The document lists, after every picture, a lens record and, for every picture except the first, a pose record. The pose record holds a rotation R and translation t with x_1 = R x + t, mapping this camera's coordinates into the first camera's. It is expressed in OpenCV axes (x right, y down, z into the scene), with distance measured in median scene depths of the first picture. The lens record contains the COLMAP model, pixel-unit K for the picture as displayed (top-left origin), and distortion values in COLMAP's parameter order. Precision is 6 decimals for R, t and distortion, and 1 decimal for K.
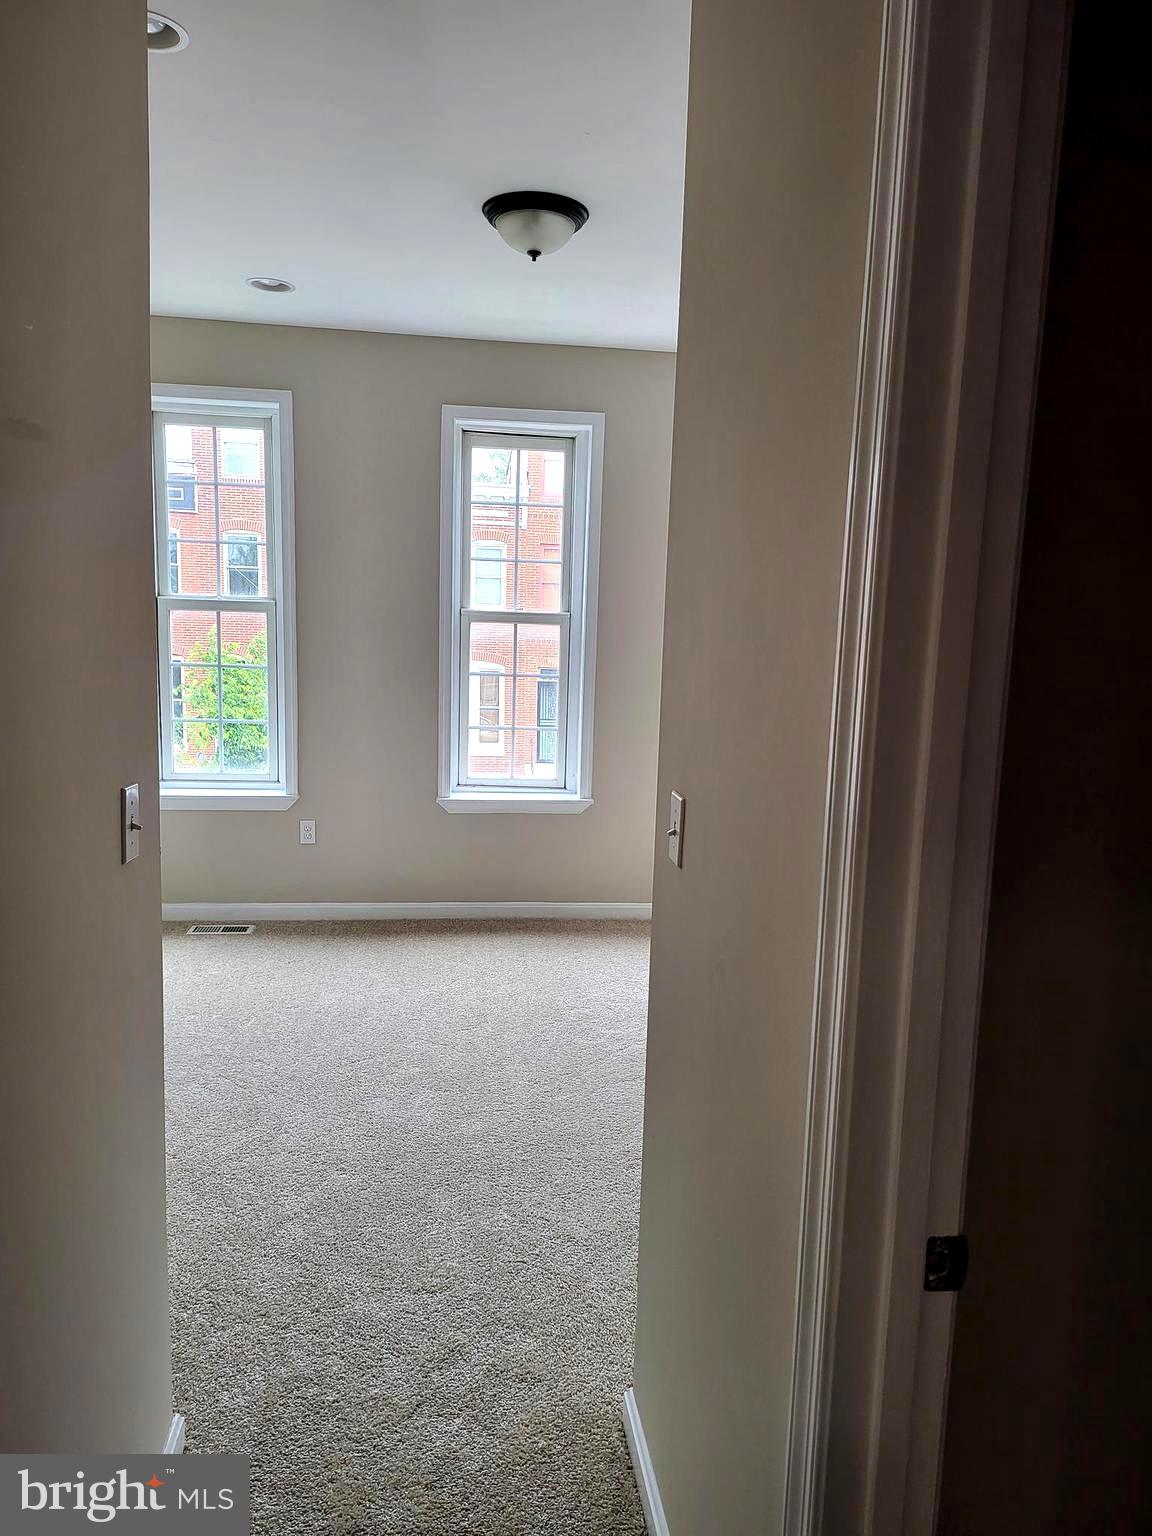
lens RADIAL K [[1080.5, 0, 577.6], [0, 1080.5, 767.8], [0, 0, 1]] dist [0.057050, -0.060971]
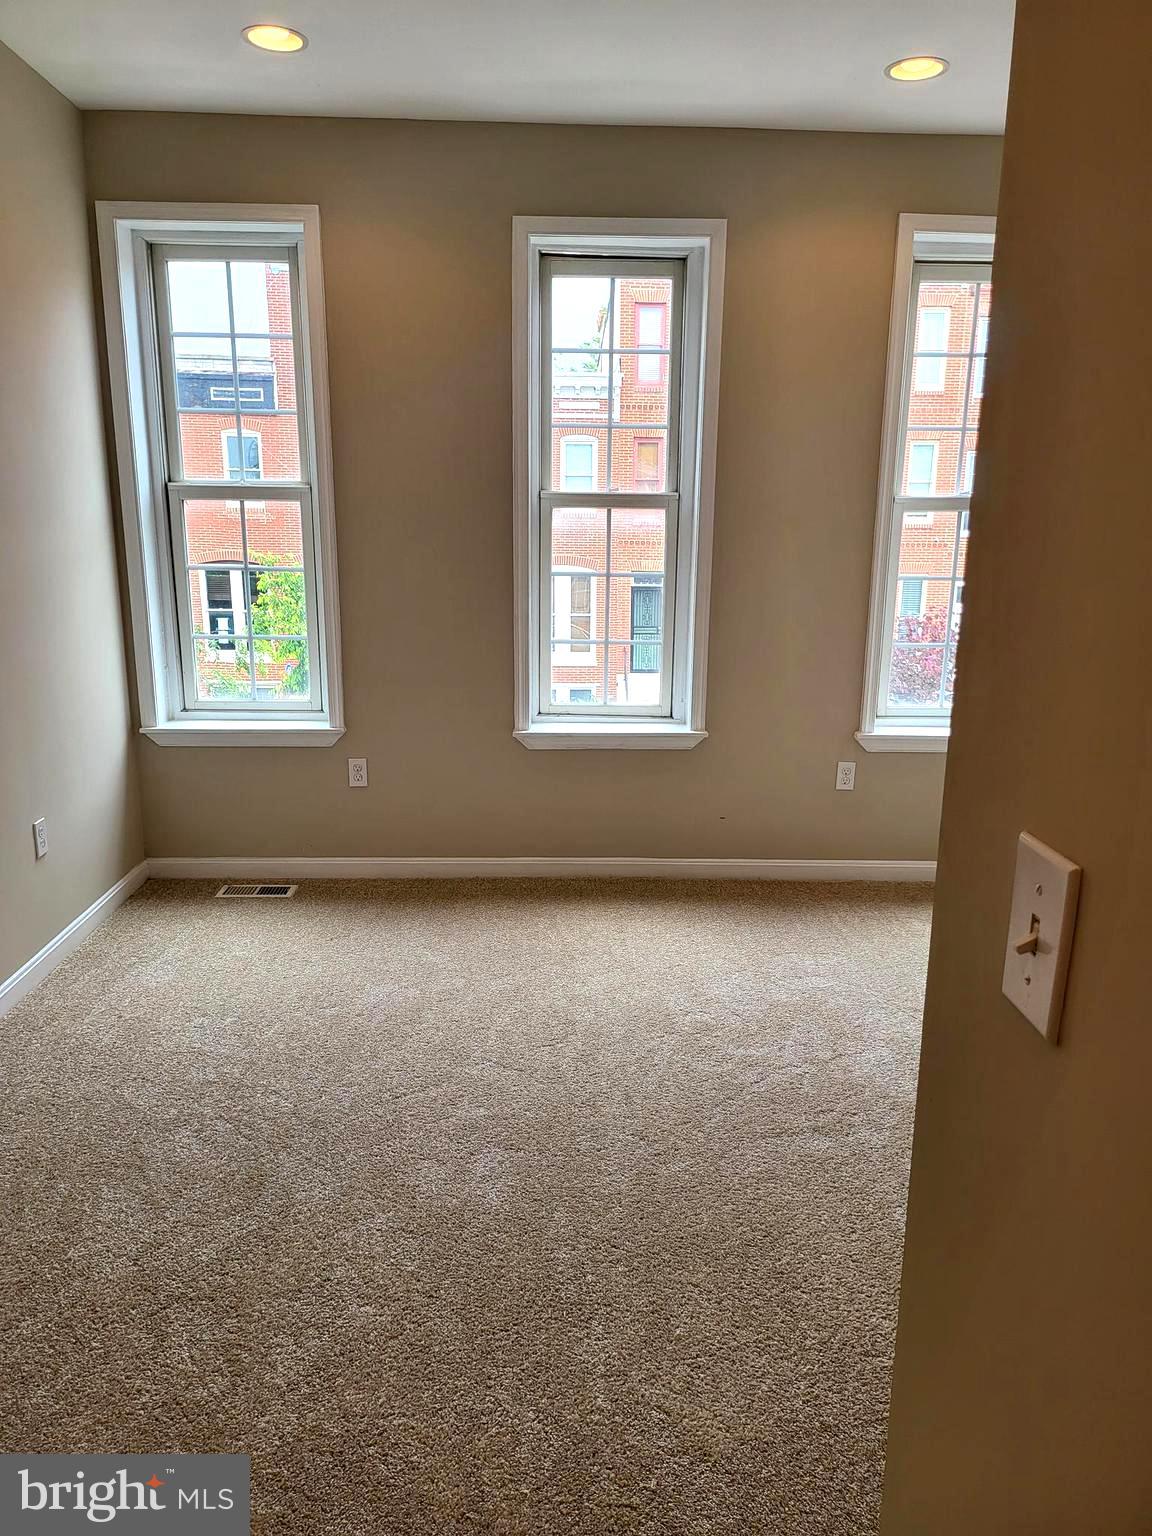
lens RADIAL K [[1080.5, 0, 573.5], [0, 1080.5, 767.5], [0, 0, 1]] dist [0.057050, -0.060971]
pose [[0.995984, -0.000383, -0.089532, -0.013350], [0.007977, 0.996394, 0.084477, -0.012761], [0.089176, -0.084851, 0.992395, 0.205907]]
